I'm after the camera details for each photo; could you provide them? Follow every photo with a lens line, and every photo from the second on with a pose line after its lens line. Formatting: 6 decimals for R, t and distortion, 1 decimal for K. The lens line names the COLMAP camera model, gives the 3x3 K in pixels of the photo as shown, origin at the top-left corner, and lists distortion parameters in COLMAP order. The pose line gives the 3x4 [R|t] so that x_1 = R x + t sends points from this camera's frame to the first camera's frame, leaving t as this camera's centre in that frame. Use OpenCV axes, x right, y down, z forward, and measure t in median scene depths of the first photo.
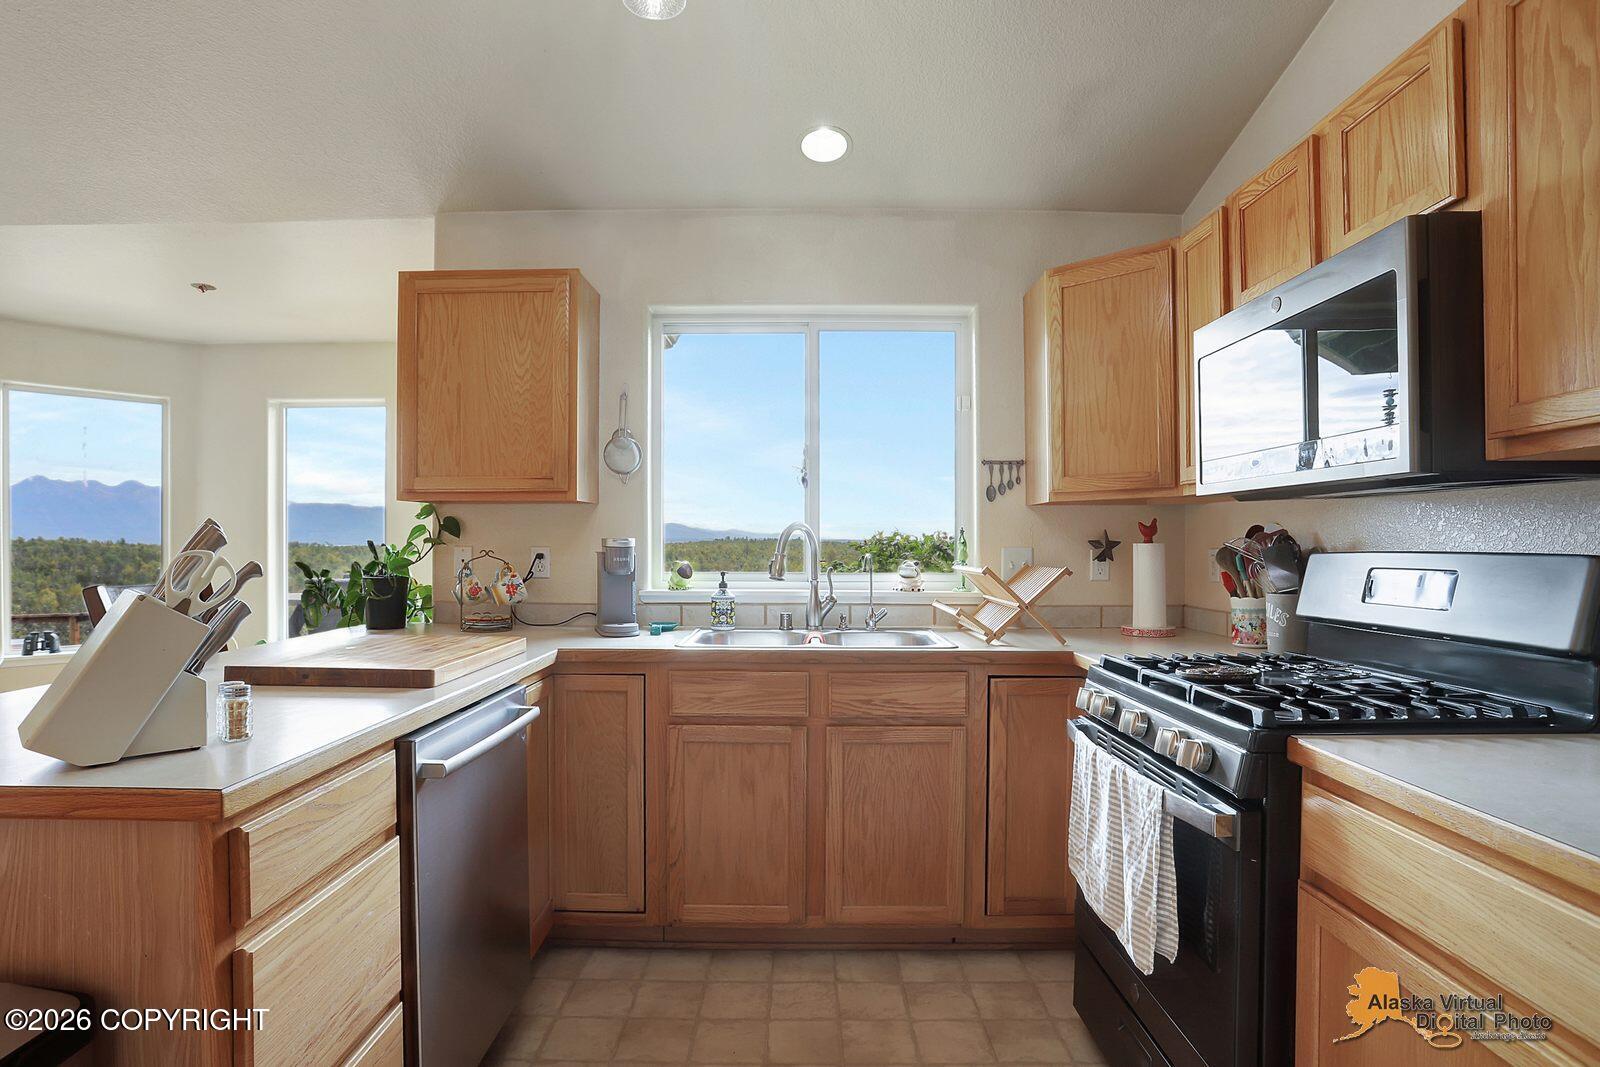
lens RADIAL K [[816.0, 0, 796.3], [0, 816.0, 539.4], [0, 0, 1]] dist [-0.024731, 0.000412]
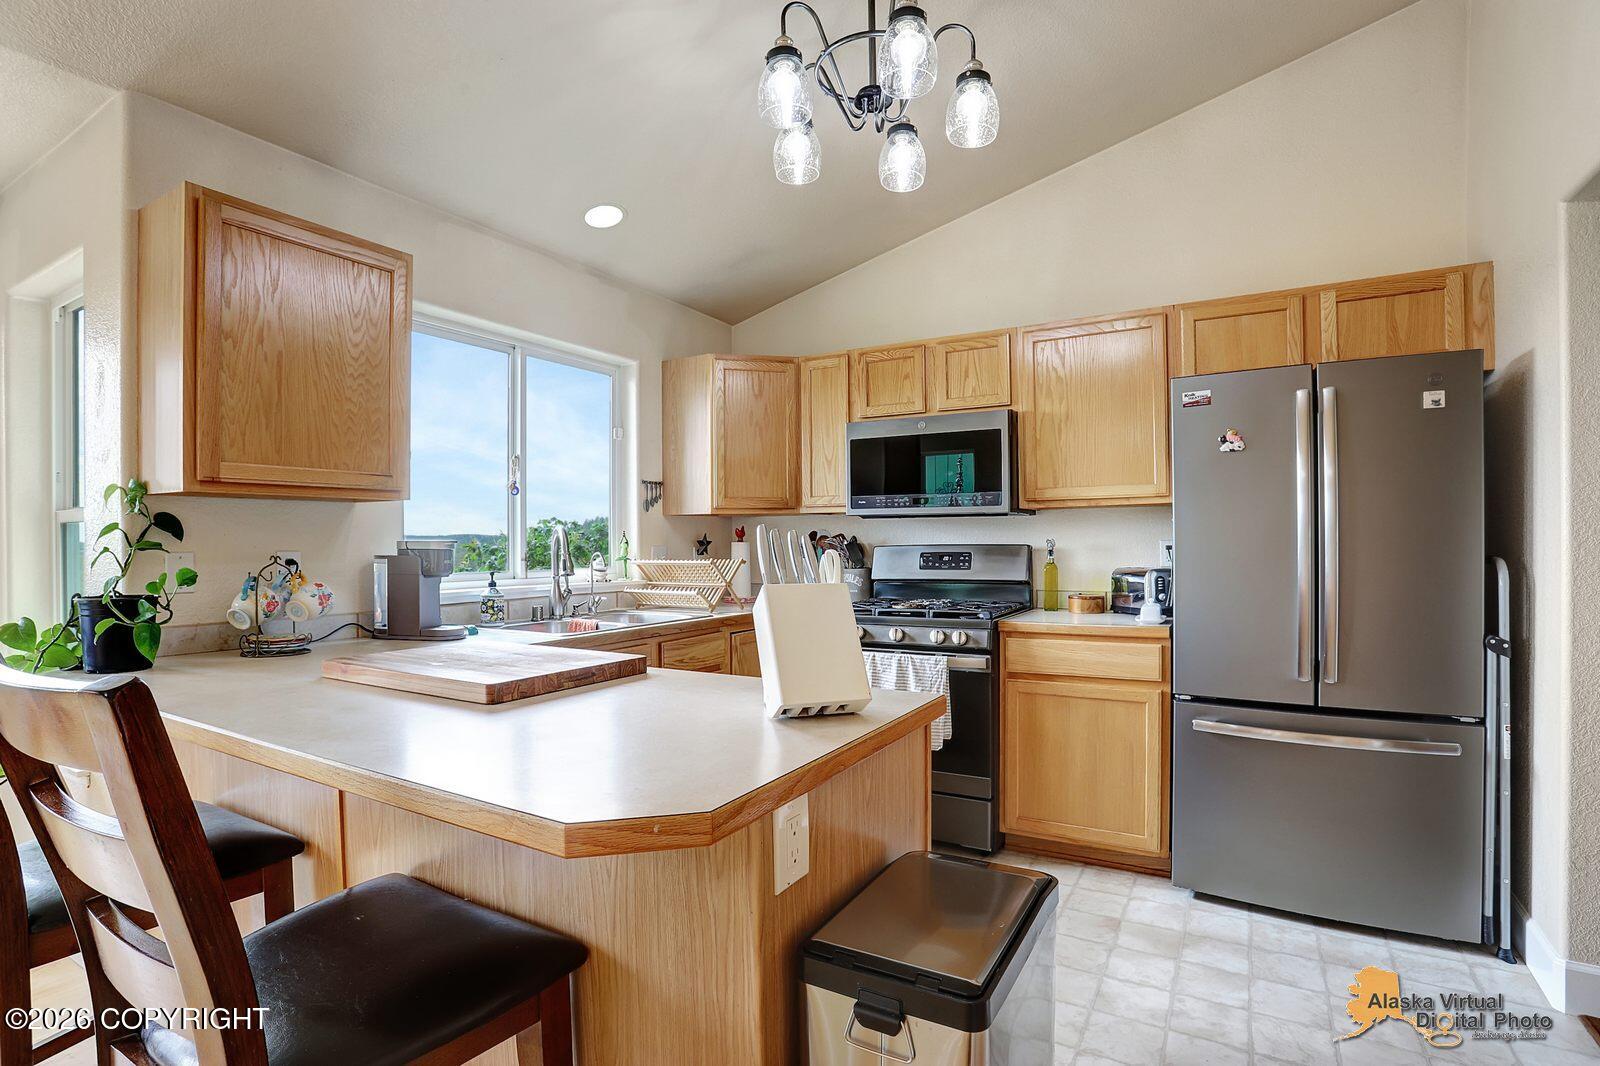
lens RADIAL K [[795.2, 0, 800.7], [0, 795.2, 545.8], [0, 0, 1]] dist [-0.004694, 0.003136]
pose [[0.515586, -0.009382, 0.856786, -0.745481], [0.002492, 0.999952, 0.009450, -0.002297], [-0.856834, -0.002737, 0.515585, 0.121659]]
